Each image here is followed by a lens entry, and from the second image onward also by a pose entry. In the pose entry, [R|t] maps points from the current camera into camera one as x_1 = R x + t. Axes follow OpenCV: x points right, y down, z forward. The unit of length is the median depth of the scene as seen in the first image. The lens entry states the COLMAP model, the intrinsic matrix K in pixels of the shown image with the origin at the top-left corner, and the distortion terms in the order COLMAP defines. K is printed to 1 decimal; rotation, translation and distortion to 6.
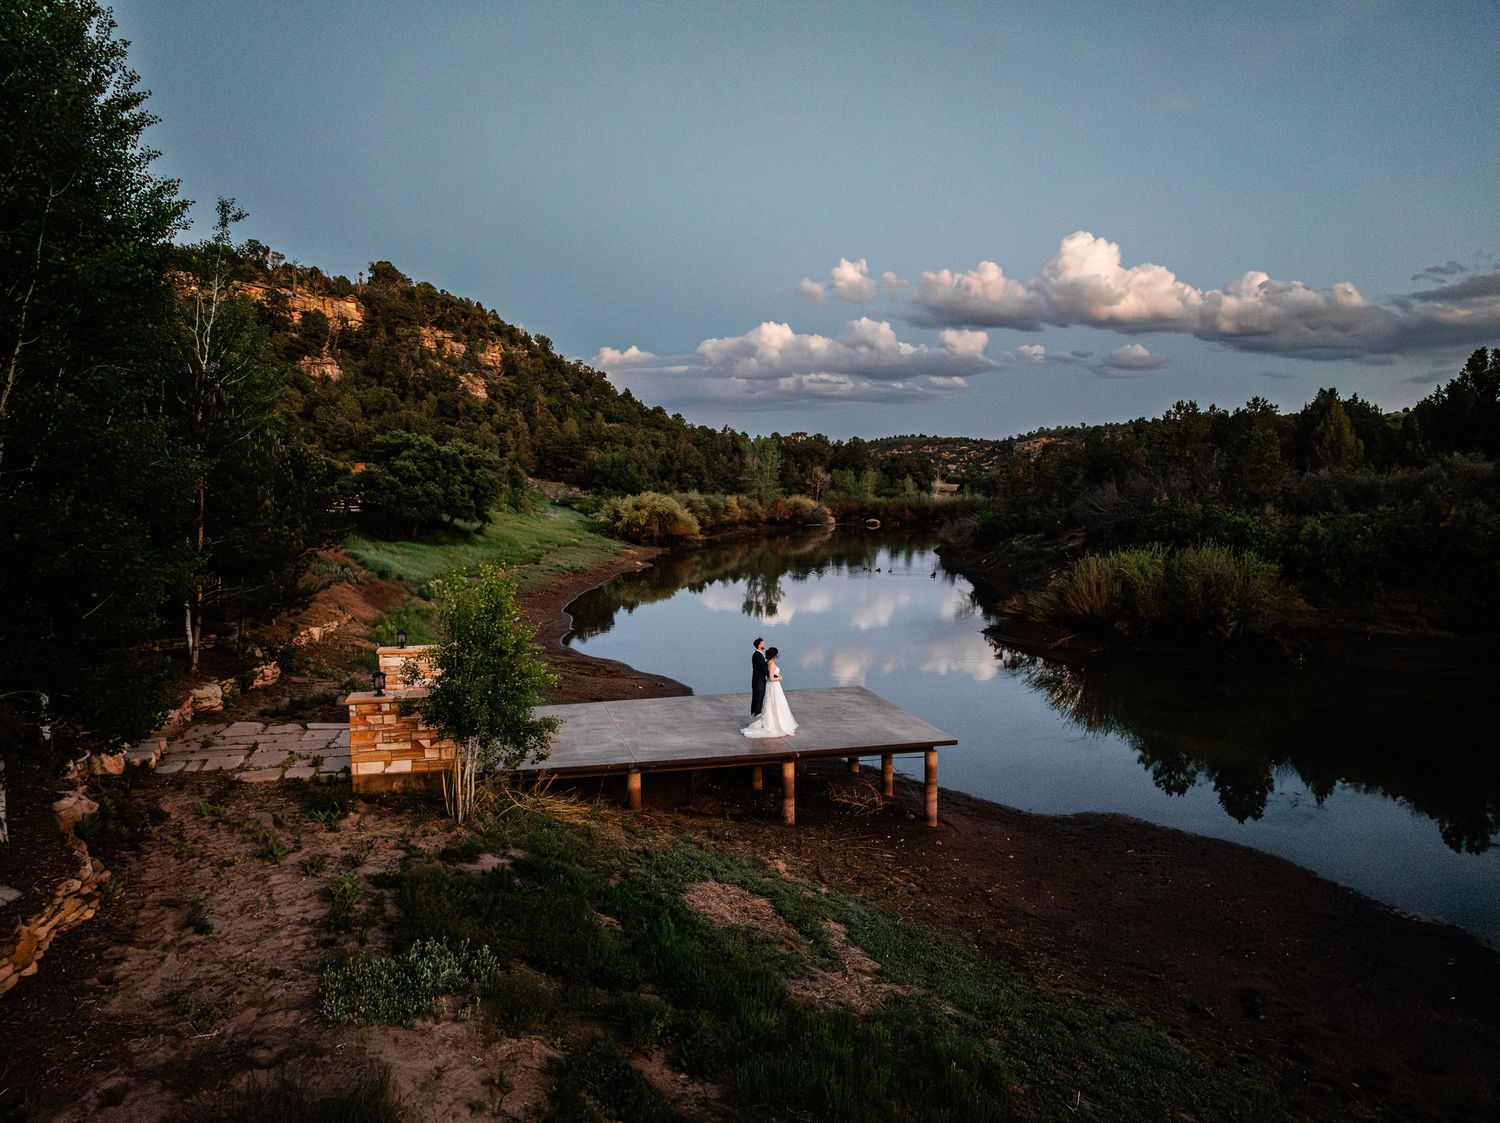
lens RADIAL K [[1053.5, 0, 750.9], [0, 1053.5, 559.0], [0, 0, 1]] dist [-0.037707, 0.009016]
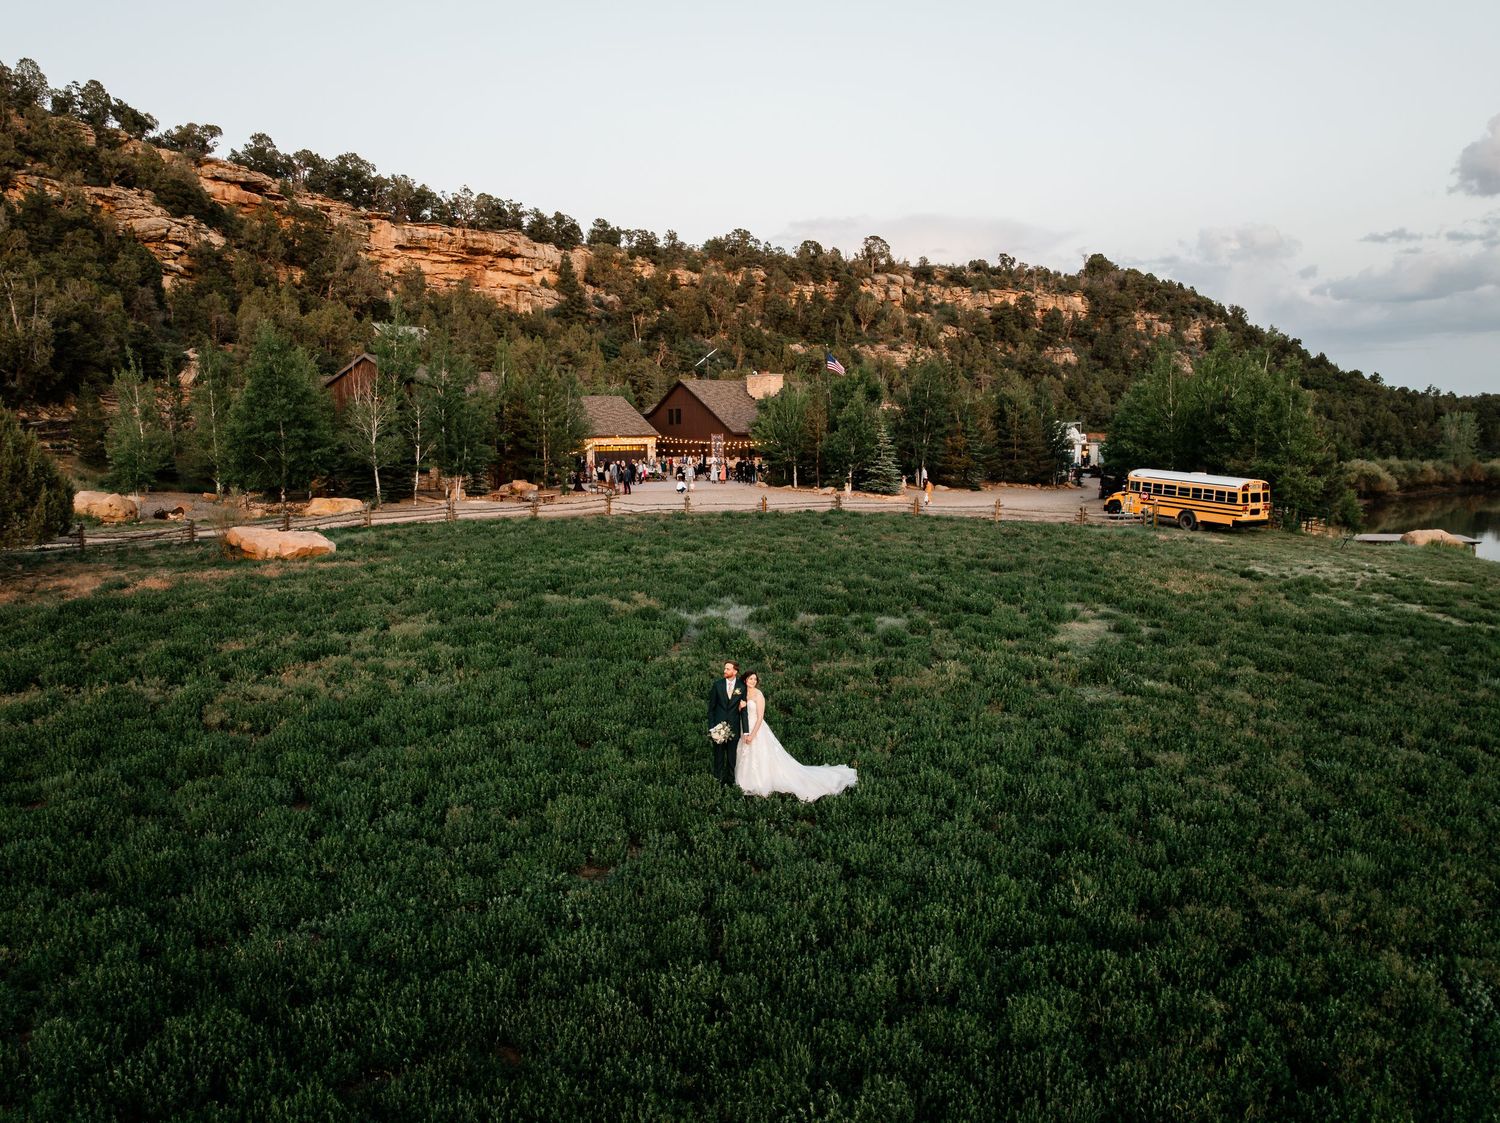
lens RADIAL K [[1053.5, 0, 751.5], [0, 1053.5, 566.1], [0, 0, 1]] dist [-0.037707, 0.009016]
pose [[0.826237, 0.060422, -0.560072, 0.008950], [-0.032459, 0.997686, 0.059749, 0.009088], [0.562386, -0.031187, 0.826286, -0.263404]]
